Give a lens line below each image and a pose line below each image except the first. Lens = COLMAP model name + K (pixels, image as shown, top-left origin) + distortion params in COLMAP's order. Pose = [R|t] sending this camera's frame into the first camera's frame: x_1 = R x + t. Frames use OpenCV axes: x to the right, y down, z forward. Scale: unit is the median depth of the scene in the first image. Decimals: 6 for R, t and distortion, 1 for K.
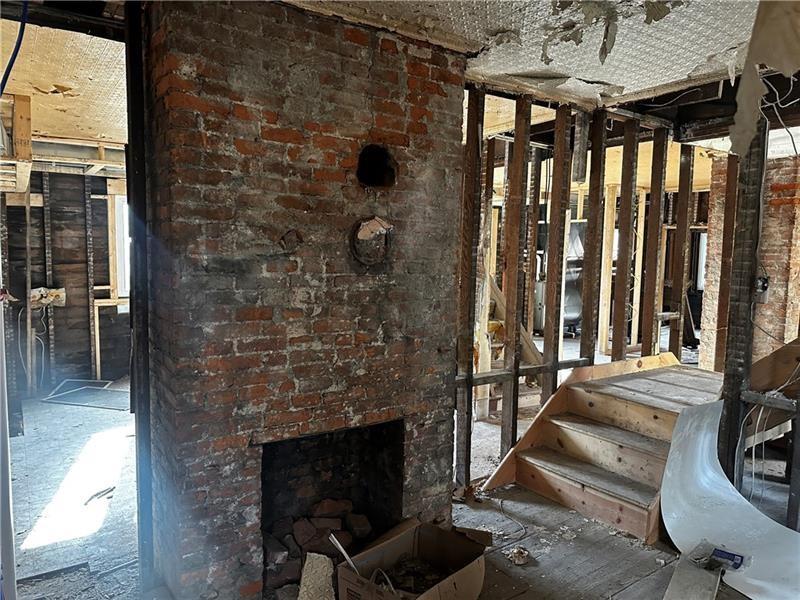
lens RADIAL K [[556.3, 0, 399.5], [0, 556.3, 298.6], [0, 0, 1]] dist [-0.006360, -0.001356]
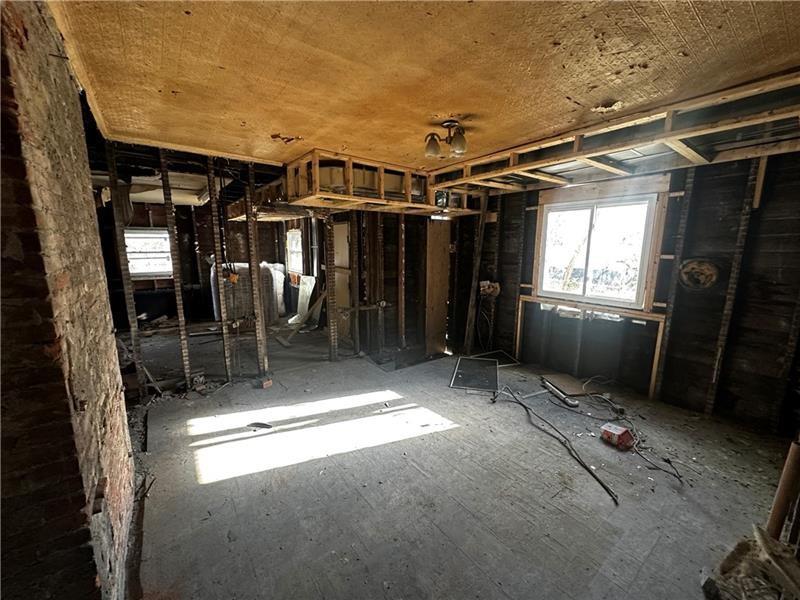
lens RADIAL K [[317.1, 0, 400.1], [0, 317.1, 300.5], [0, 0, 1]] dist [-0.001768, 0.000403]
pose [[0.052724, 0.159610, -0.985771, 0.130631], [-0.089080, 0.983961, 0.154552, -0.070252], [0.994628, 0.079664, 0.066096, 0.689738]]
